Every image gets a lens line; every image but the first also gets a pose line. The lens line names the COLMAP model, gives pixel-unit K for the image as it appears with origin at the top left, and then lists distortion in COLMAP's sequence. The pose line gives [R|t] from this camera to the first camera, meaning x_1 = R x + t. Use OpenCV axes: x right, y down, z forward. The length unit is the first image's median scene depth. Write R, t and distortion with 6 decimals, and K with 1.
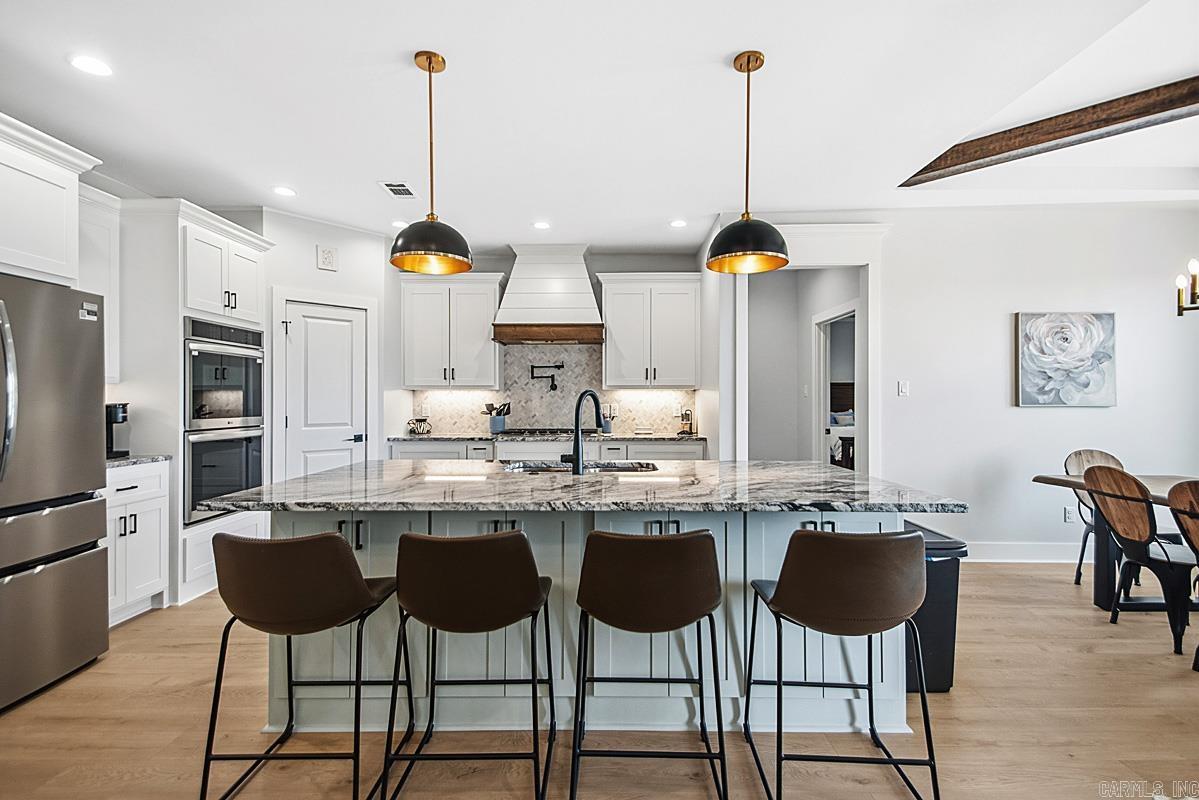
lens RADIAL K [[551.9, 0, 604.4], [0, 551.9, 398.6], [0, 0, 1]] dist [0.026438, -0.006286]
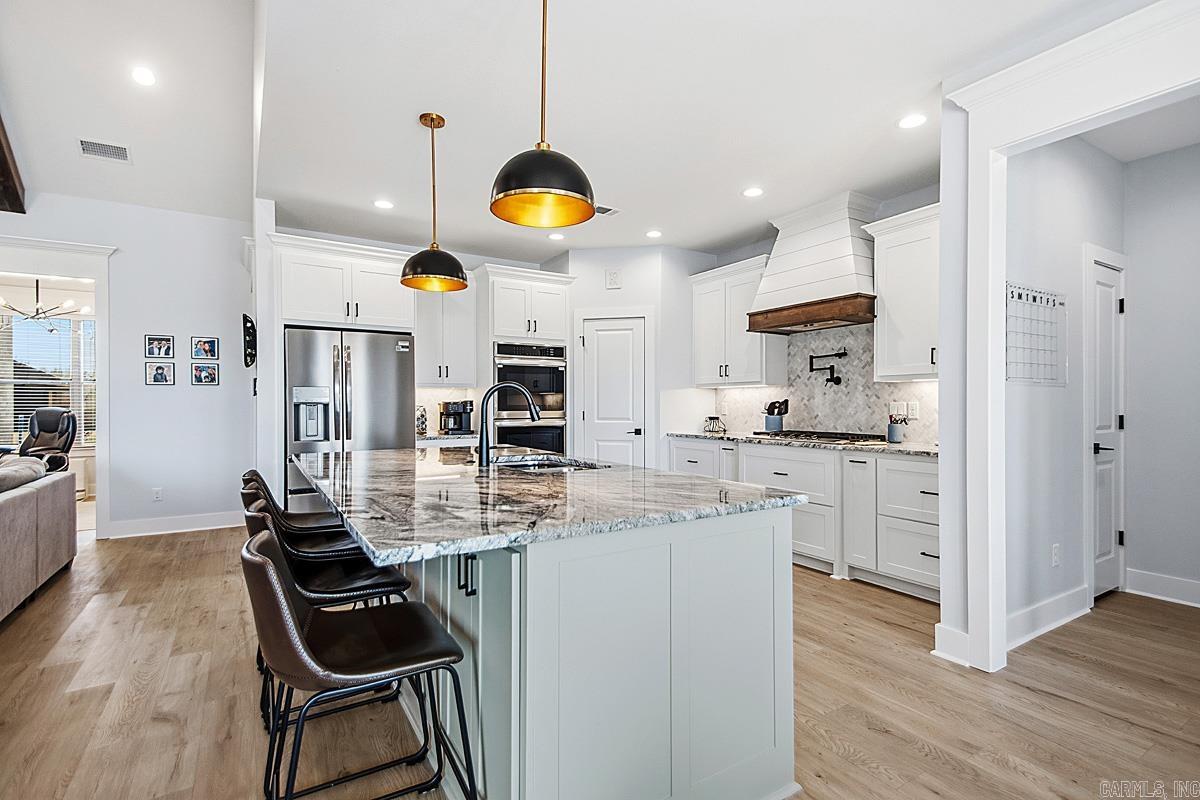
lens RADIAL K [[552.3, 0, 612.6], [0, 552.3, 405.9], [0, 0, 1]] dist [0.026438, -0.006286]
pose [[0.546186, 0.002961, -0.837659, 0.533123], [0.004852, 0.999966, 0.006699, 0.011933], [0.837650, -0.007723, 0.546153, 0.376547]]
